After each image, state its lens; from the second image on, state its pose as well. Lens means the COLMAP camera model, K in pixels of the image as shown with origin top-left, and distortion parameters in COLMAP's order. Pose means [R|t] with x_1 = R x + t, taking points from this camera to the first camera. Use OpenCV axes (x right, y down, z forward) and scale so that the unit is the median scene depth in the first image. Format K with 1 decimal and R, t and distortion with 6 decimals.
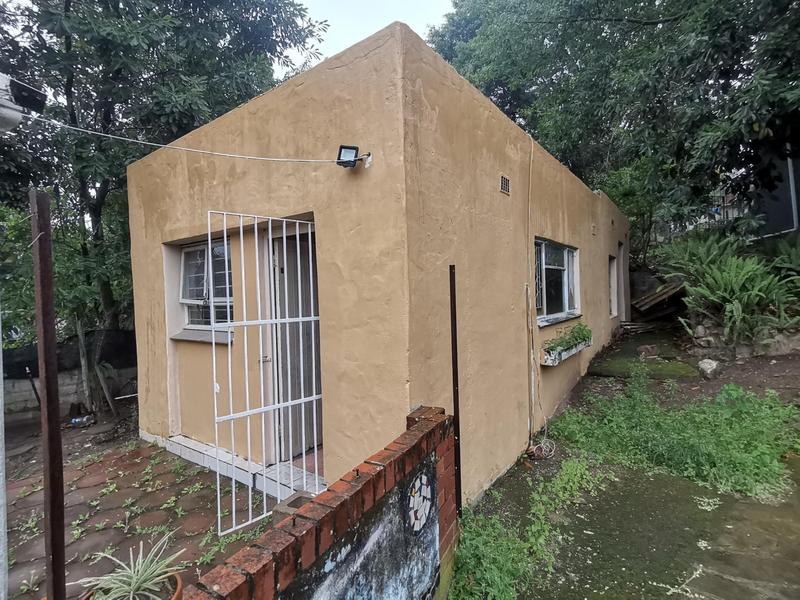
lens RADIAL K [[393.6, 0, 400.5], [0, 393.6, 298.8], [0, 0, 1]] dist [0.018783, -0.002499]
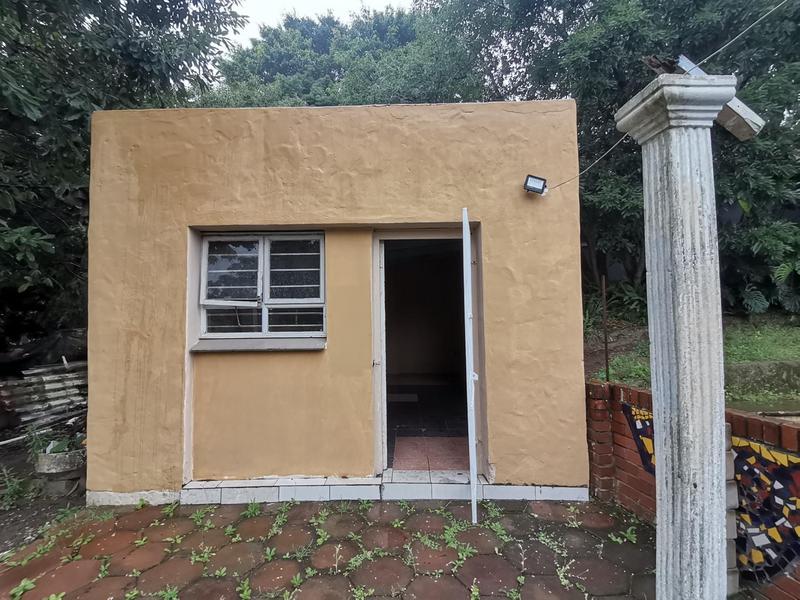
lens RADIAL K [[393.6, 0, 400.5], [0, 393.6, 301.8], [0, 0, 1]] dist [0.018783, -0.002499]
pose [[0.814862, 0.046653, 0.577775, -1.118246], [-0.000905, 0.996857, -0.079216, 0.106068], [-0.579655, 0.064027, 0.812343, 0.232710]]
